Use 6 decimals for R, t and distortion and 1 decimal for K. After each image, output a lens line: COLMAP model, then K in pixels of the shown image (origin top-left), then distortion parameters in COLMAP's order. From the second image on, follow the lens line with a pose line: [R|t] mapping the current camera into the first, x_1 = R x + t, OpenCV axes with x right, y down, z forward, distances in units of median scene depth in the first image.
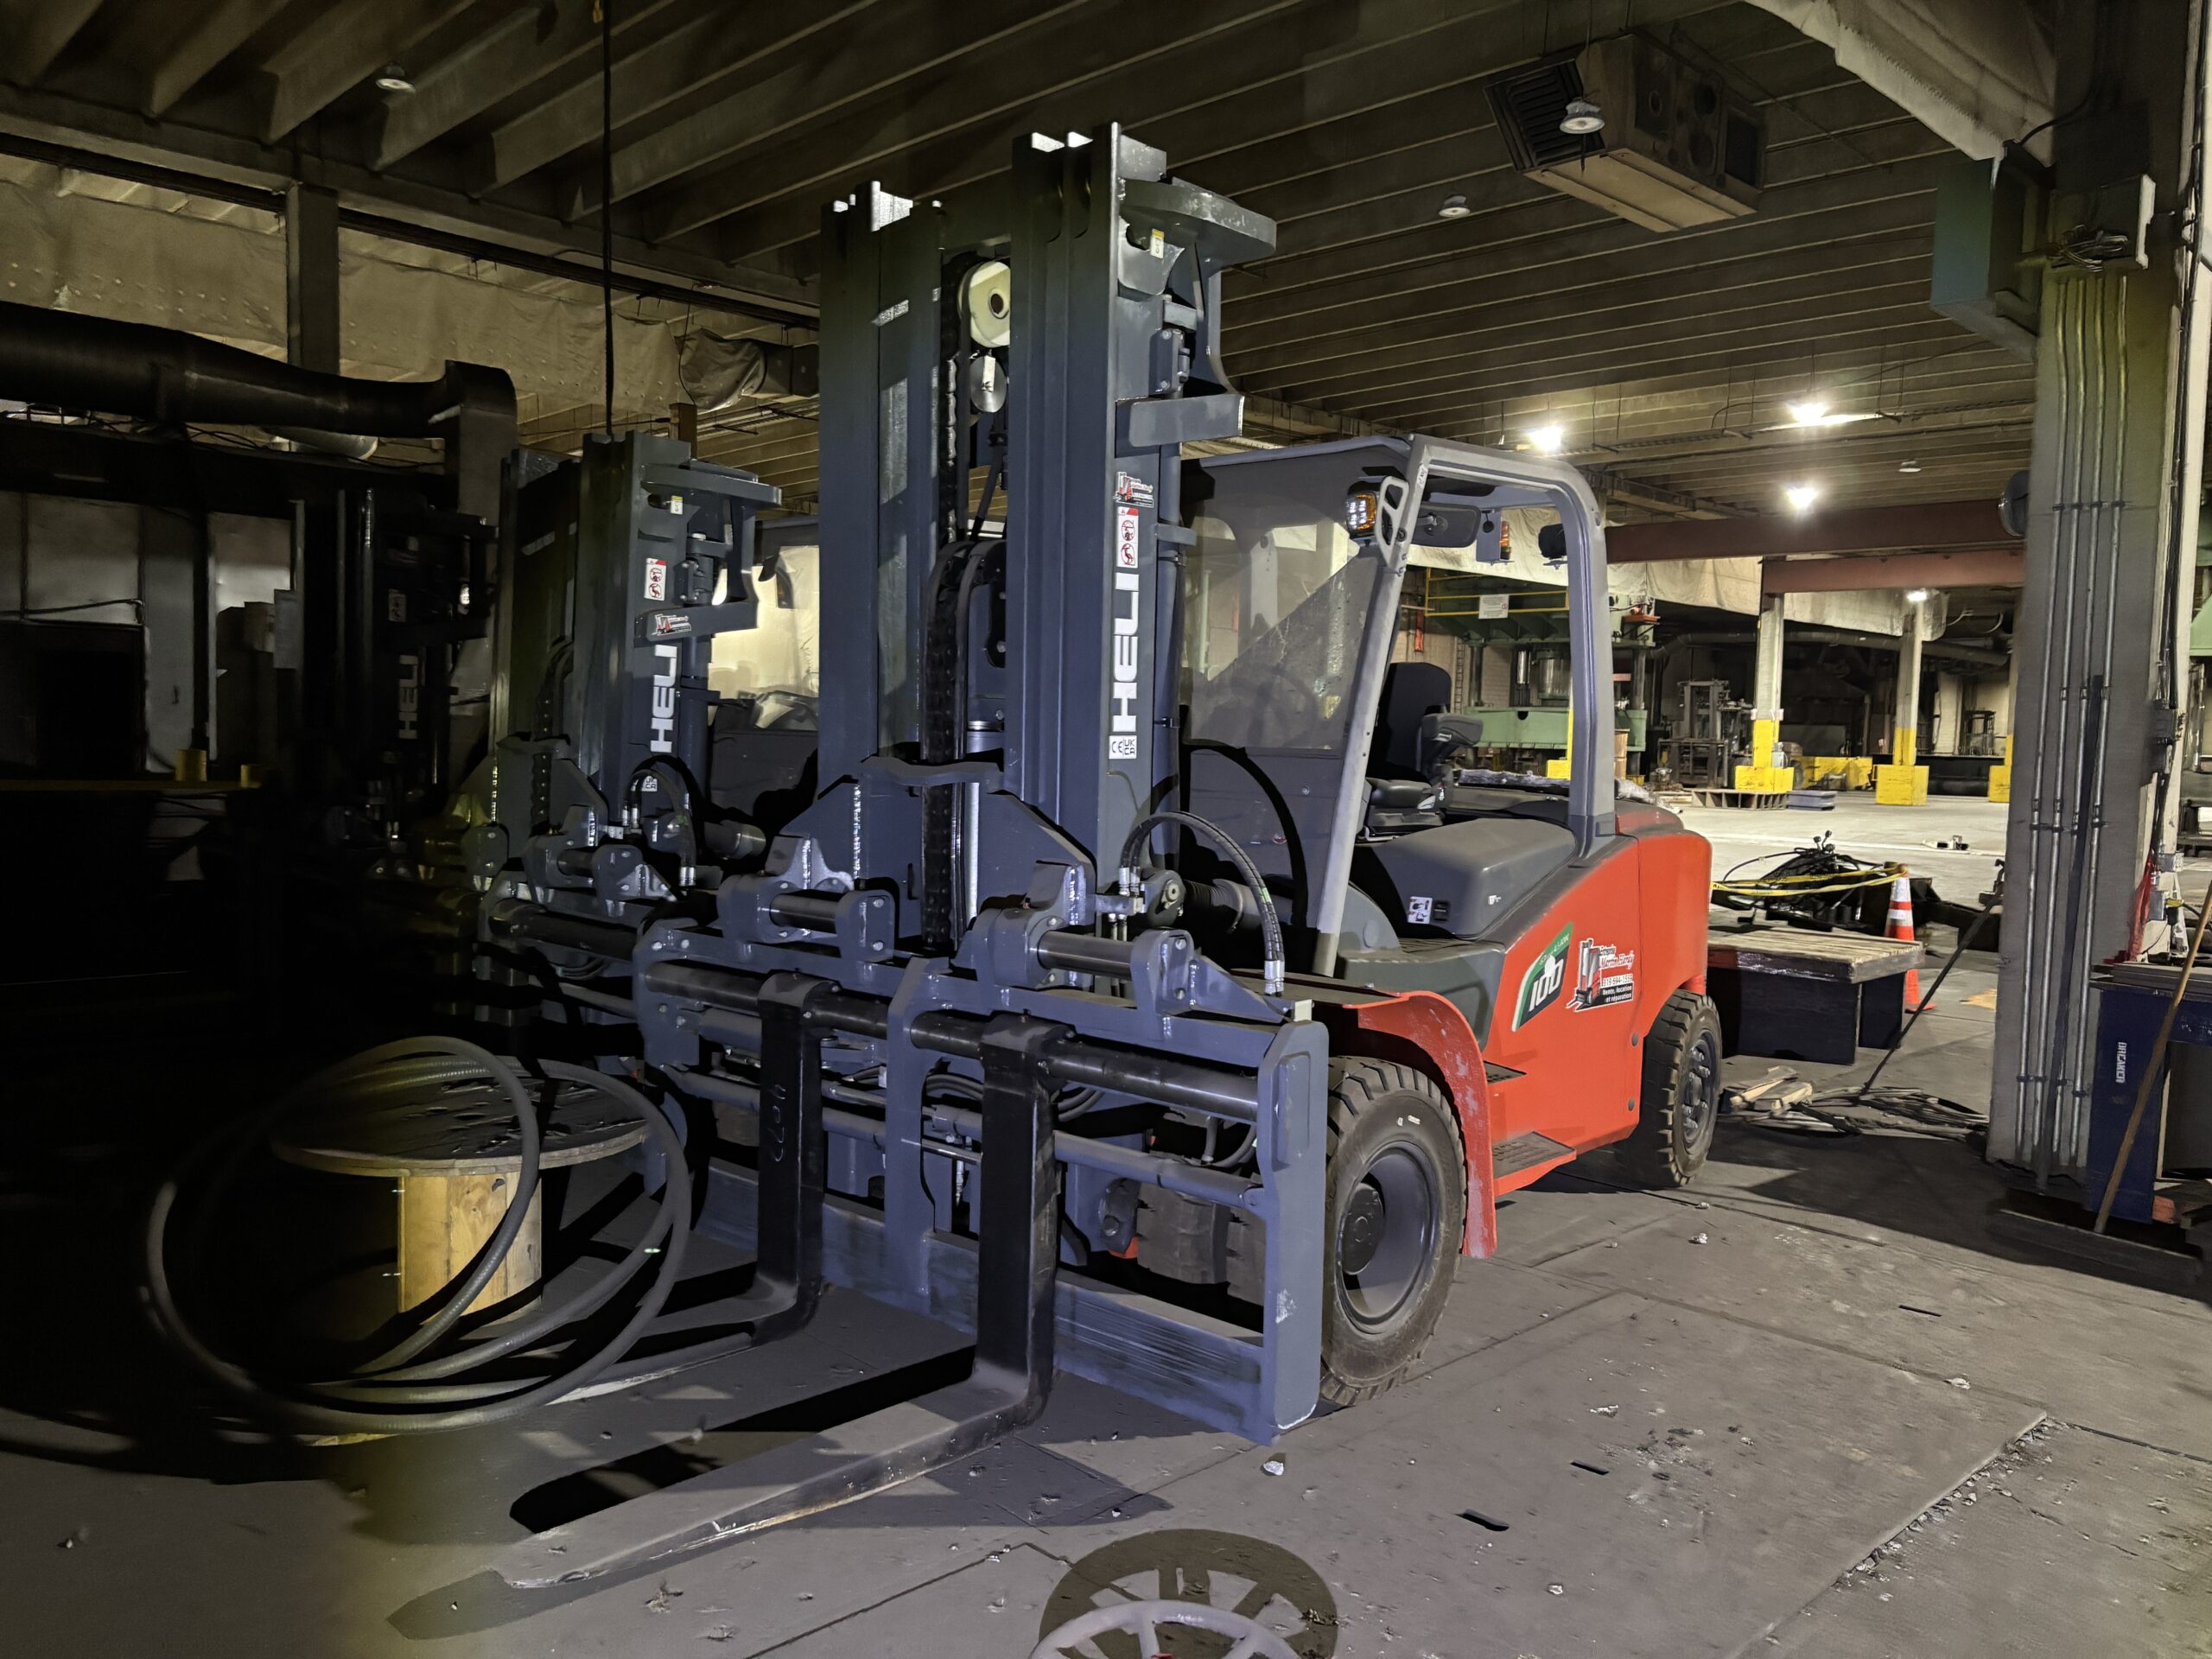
lens RADIAL K [[1671.6, 0, 1089.3], [0, 1671.6, 839.5], [0, 0, 1]] dist [0.037094, -0.036819]
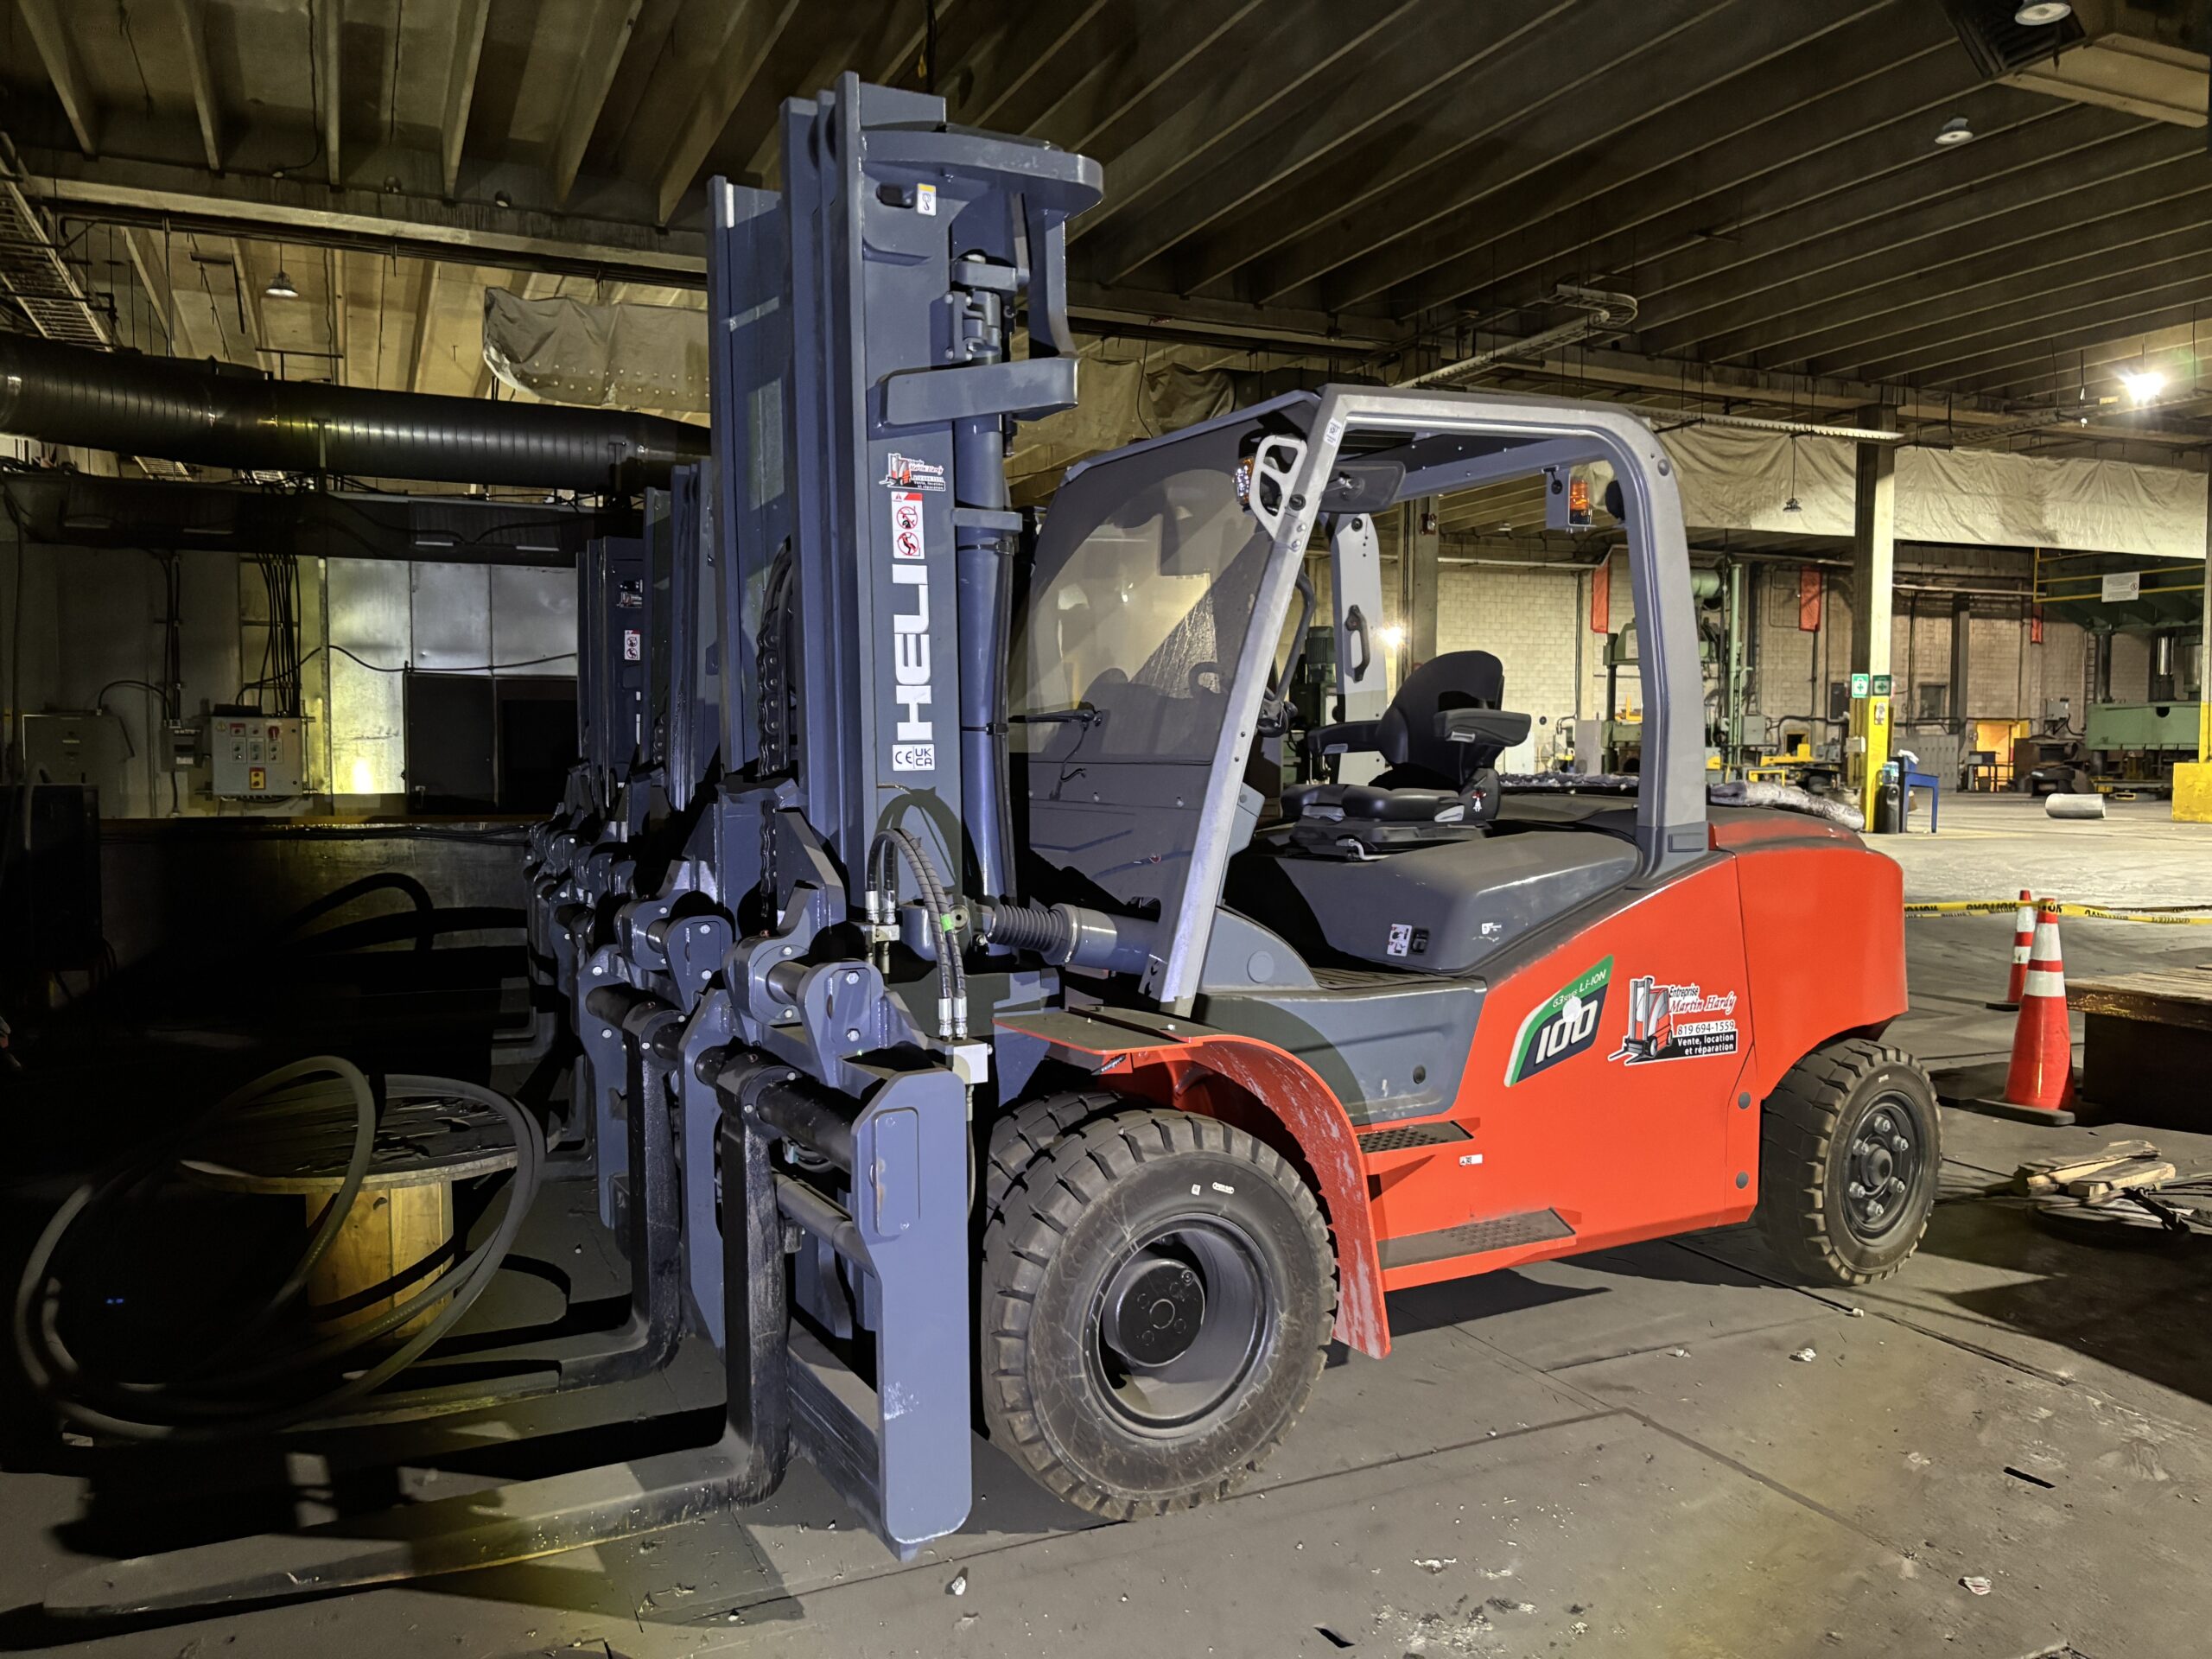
lens RADIAL K [[1671.6, 0, 1121.4], [0, 1671.6, 839.3], [0, 0, 1]] dist [0.037094, -0.036819]
pose [[0.946804, -0.011639, -0.321600, 0.286268], [0.007160, 0.999860, -0.015109, 0.002368], [0.321731, 0.012002, 0.946755, 0.123108]]
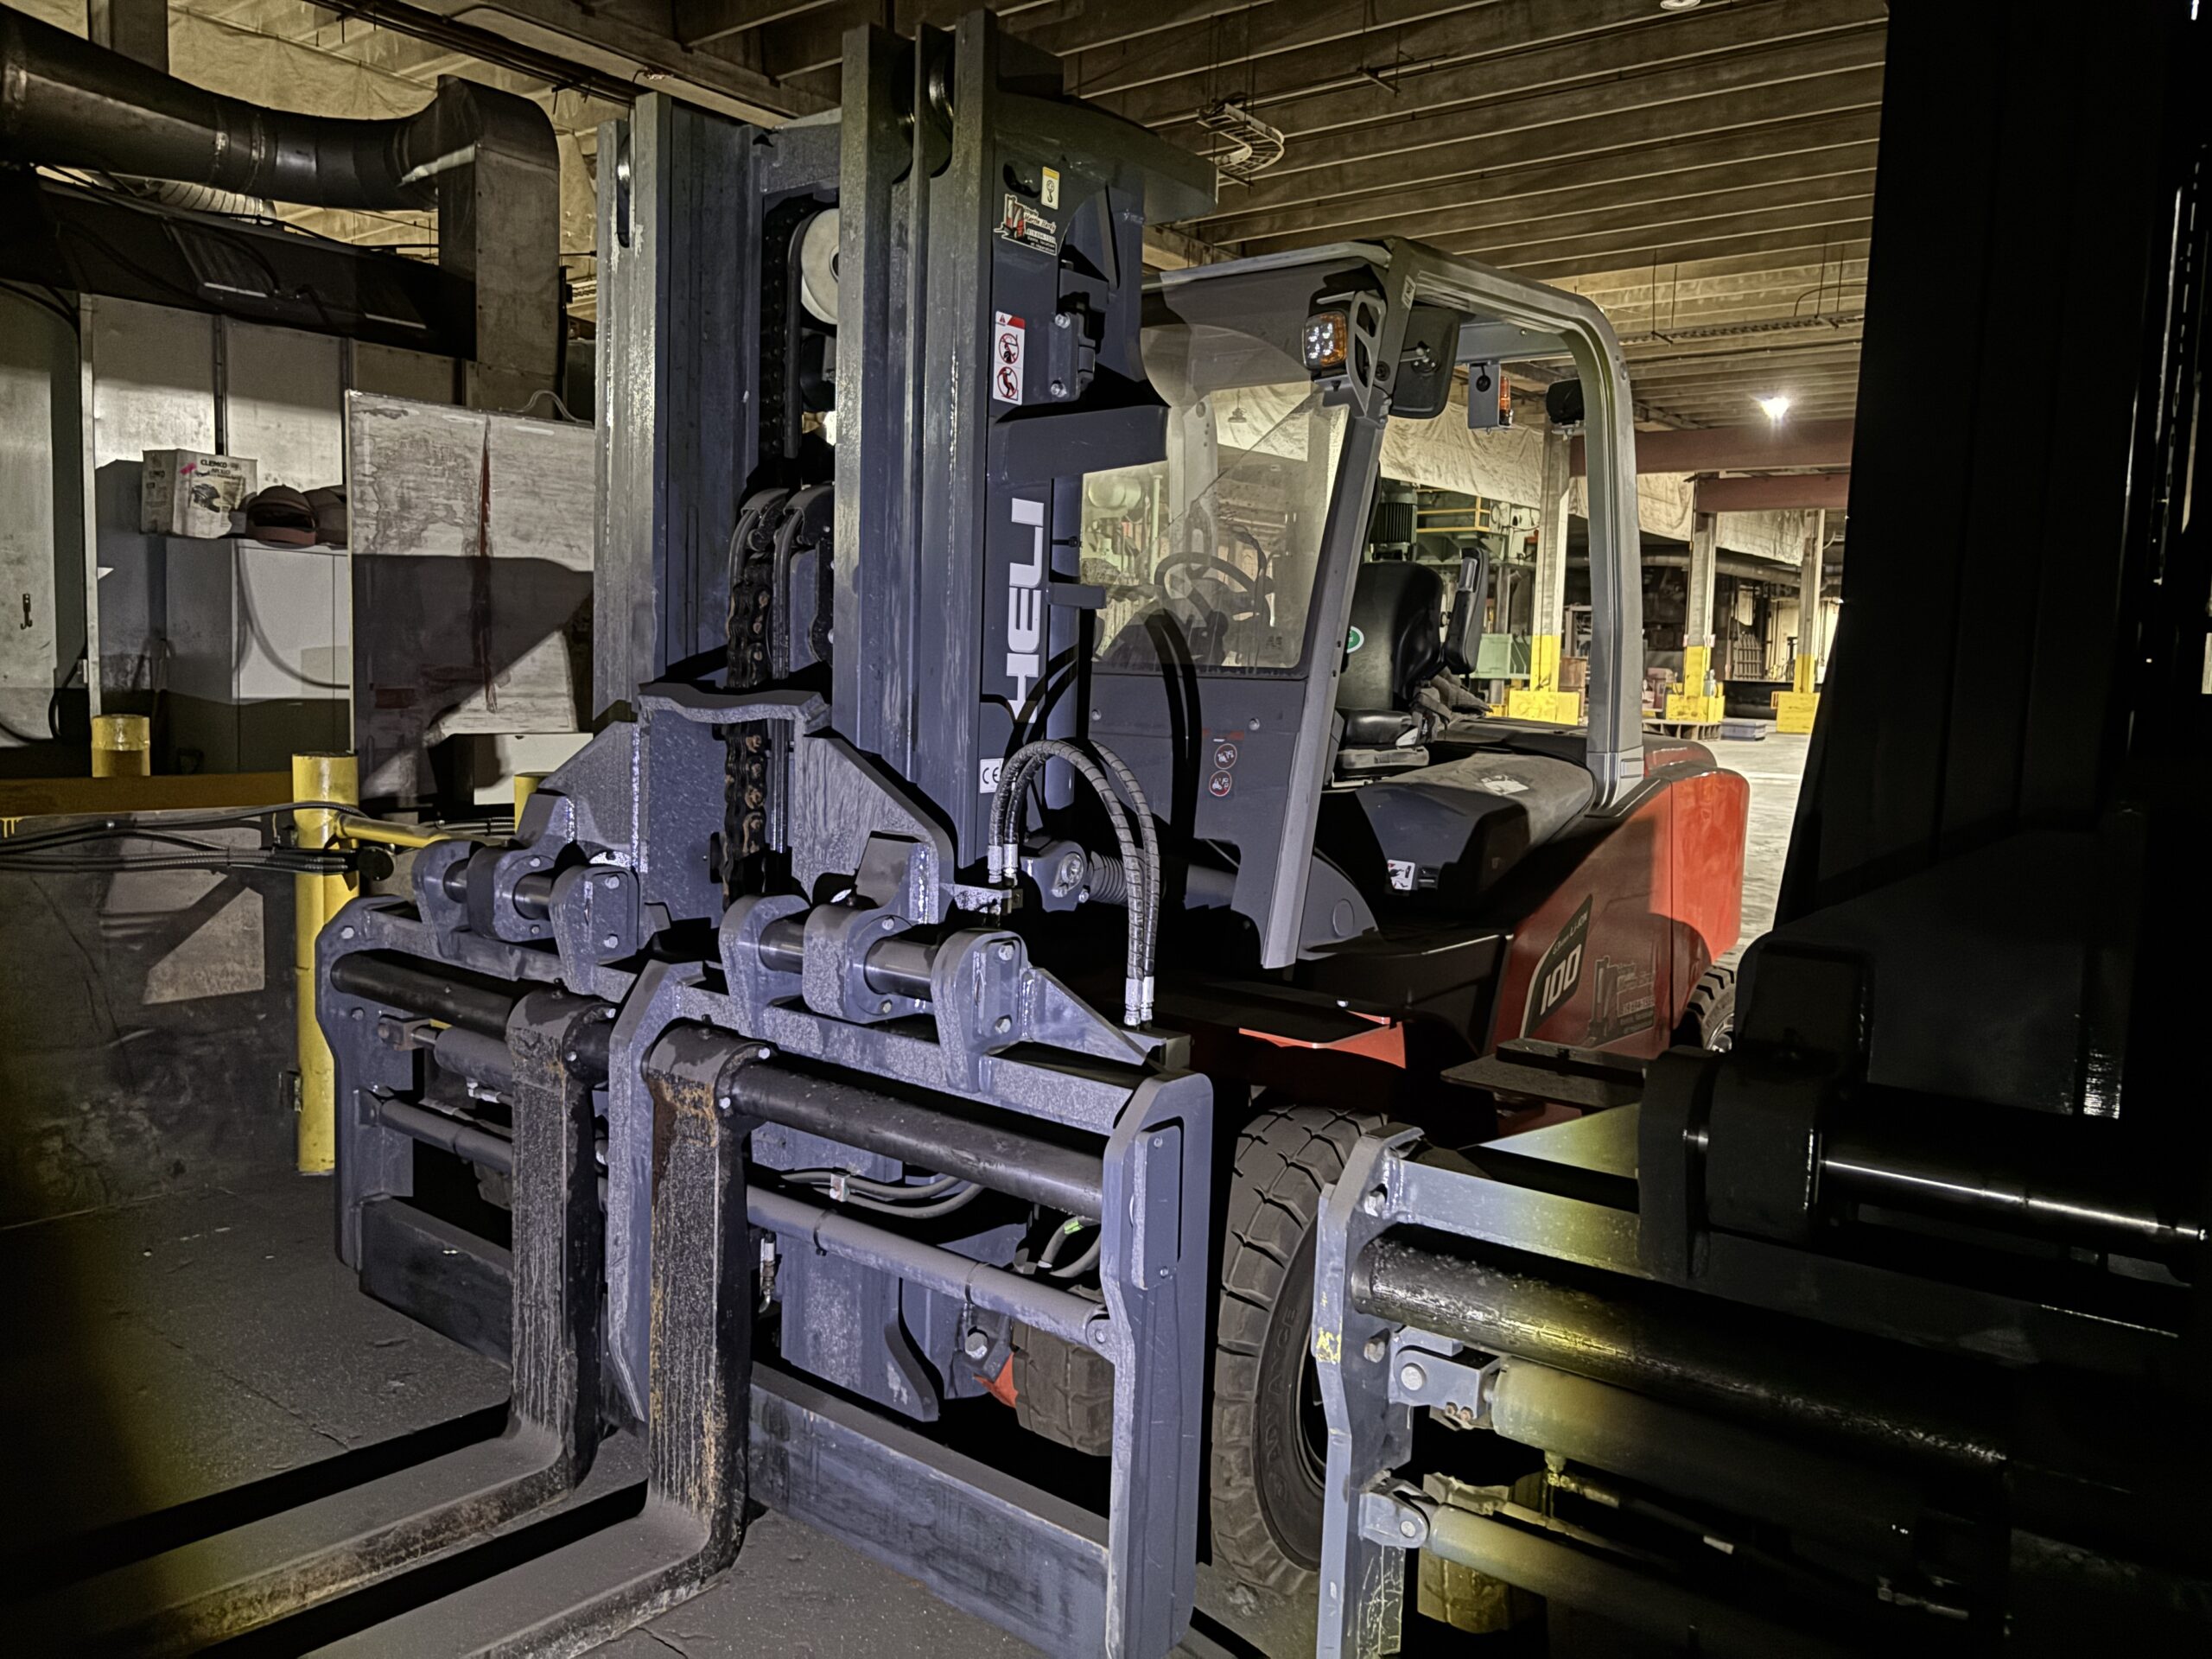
lens RADIAL K [[1671.6, 0, 1100.5], [0, 1671.6, 825.6], [0, 0, 1]] dist [0.037094, -0.036819]
pose [[0.988939, -0.016303, 0.147426, -0.577379], [0.010989, 0.999263, 0.036792, -0.065539], [-0.147917, -0.034765, 0.988389, 0.815523]]
